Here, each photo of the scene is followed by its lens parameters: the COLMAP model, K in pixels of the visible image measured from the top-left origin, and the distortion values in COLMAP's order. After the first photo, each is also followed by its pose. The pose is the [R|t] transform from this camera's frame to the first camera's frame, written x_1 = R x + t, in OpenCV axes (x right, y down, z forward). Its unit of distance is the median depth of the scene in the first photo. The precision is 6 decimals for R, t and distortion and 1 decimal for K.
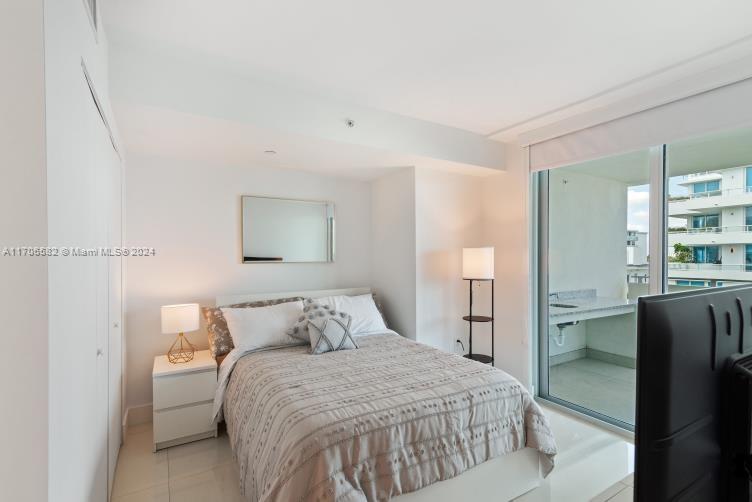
lens RADIAL K [[371.4, 0, 360.8], [0, 371.4, 254.7], [0, 0, 1]] dist [0.005115, 0.000564]
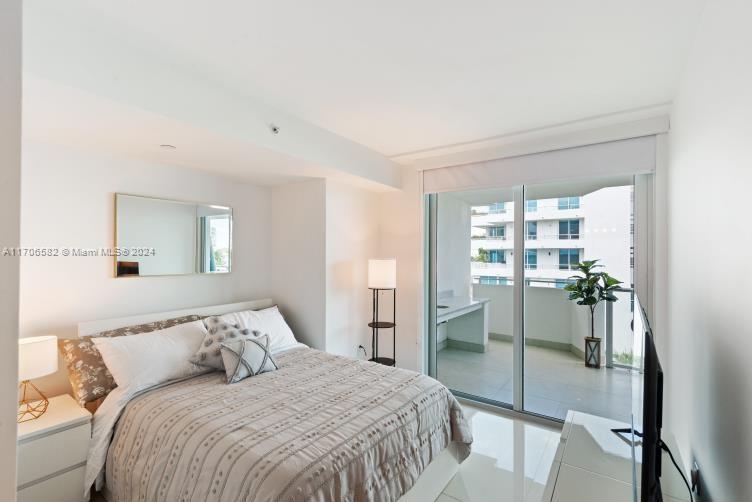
lens RADIAL K [[361.9, 0, 380.7], [0, 361.9, 247.8], [0, 0, 1]] dist [0.004367, 0.000101]
pose [[0.900593, 0.016309, 0.434356, -0.180865], [-0.009688, 0.999801, -0.017454, -0.040939], [-0.434554, 0.011511, 0.900572, 0.062008]]
